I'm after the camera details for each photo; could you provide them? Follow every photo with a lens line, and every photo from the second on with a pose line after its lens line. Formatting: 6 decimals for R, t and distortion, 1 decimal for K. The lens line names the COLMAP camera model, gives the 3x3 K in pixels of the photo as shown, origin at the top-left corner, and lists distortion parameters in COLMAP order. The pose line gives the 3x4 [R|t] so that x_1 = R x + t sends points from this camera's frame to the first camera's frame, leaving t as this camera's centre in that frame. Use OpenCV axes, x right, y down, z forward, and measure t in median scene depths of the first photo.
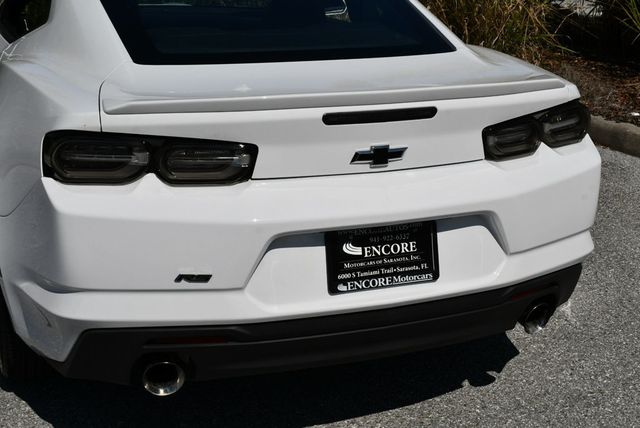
lens RADIAL K [[915.9, 0, 320.0], [0, 915.9, 214.0], [0, 0, 1]] dist [-0.025765, 0.002310]
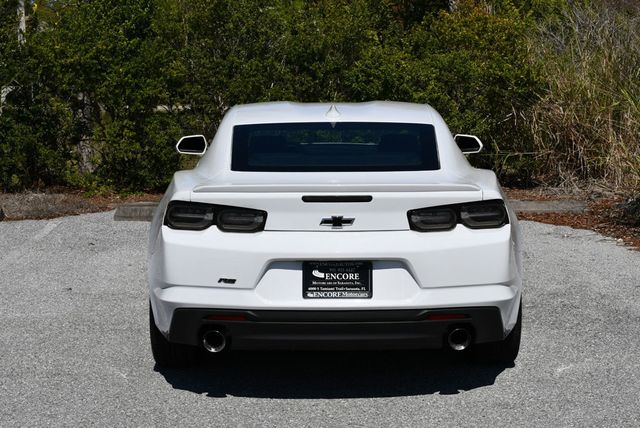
lens RADIAL K [[1277.6, 0, 320.0], [0, 1277.6, 214.0], [0, 0, 1]] dist [0.006966, -0.006894]
pose [[0.938042, 0.035354, -0.344715, 0.879985], [-0.089088, 0.985949, -0.141309, 0.271568], [0.334875, 0.163264, 0.928010, -1.292641]]
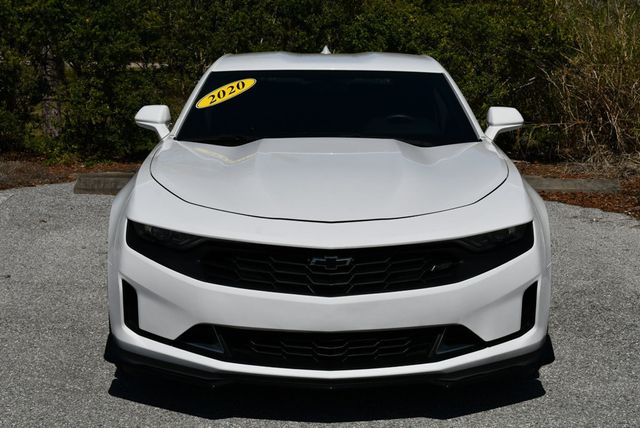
lens RADIAL K [[1375.3, 0, 320.0], [0, 1375.3, 214.0], [0, 0, 1]] dist [-0.001243, 0.130297]
pose [[0.935815, 0.057865, -0.347709, 0.808242], [-0.105196, 0.987329, -0.118812, 0.194652], [0.336428, 0.147764, 0.930044, -0.957036]]
